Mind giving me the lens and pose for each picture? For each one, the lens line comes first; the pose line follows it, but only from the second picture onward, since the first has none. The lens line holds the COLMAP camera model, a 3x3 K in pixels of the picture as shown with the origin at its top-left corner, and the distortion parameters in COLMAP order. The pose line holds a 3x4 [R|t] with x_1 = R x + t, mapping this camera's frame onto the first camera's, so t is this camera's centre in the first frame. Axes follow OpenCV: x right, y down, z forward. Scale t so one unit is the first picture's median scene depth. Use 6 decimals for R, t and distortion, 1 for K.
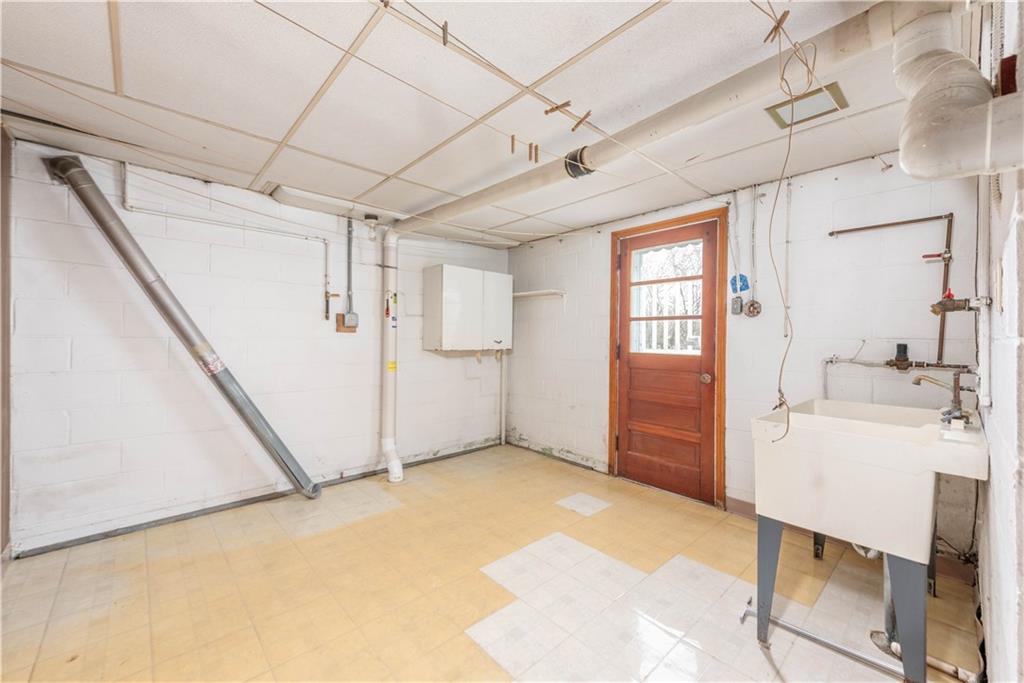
lens RADIAL K [[397.2, 0, 512.0], [0, 397.2, 341.5], [0, 0, 1]] dist [-0.000594, -0.000217]
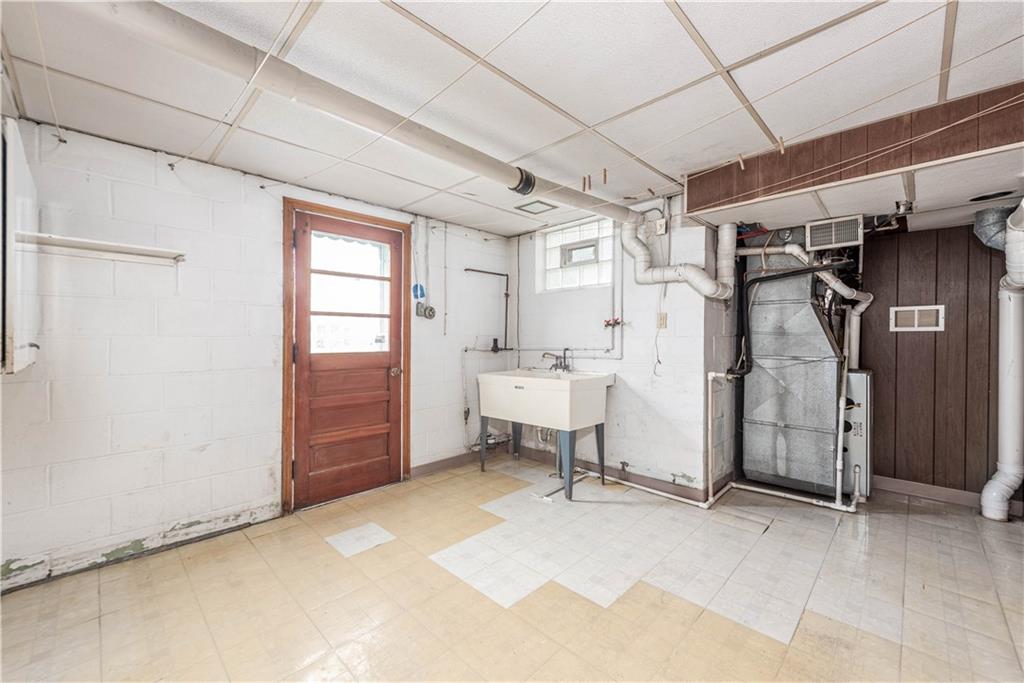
lens RADIAL K [[412.3, 0, 512.0], [0, 412.3, 341.5], [0, 0, 1]] dist [-0.000112, -0.000070]
pose [[-0.057690, -0.020641, 0.998121, -0.661706], [0.005557, 0.999764, 0.020996, -0.014327], [-0.998319, 0.006758, -0.057562, 0.715101]]
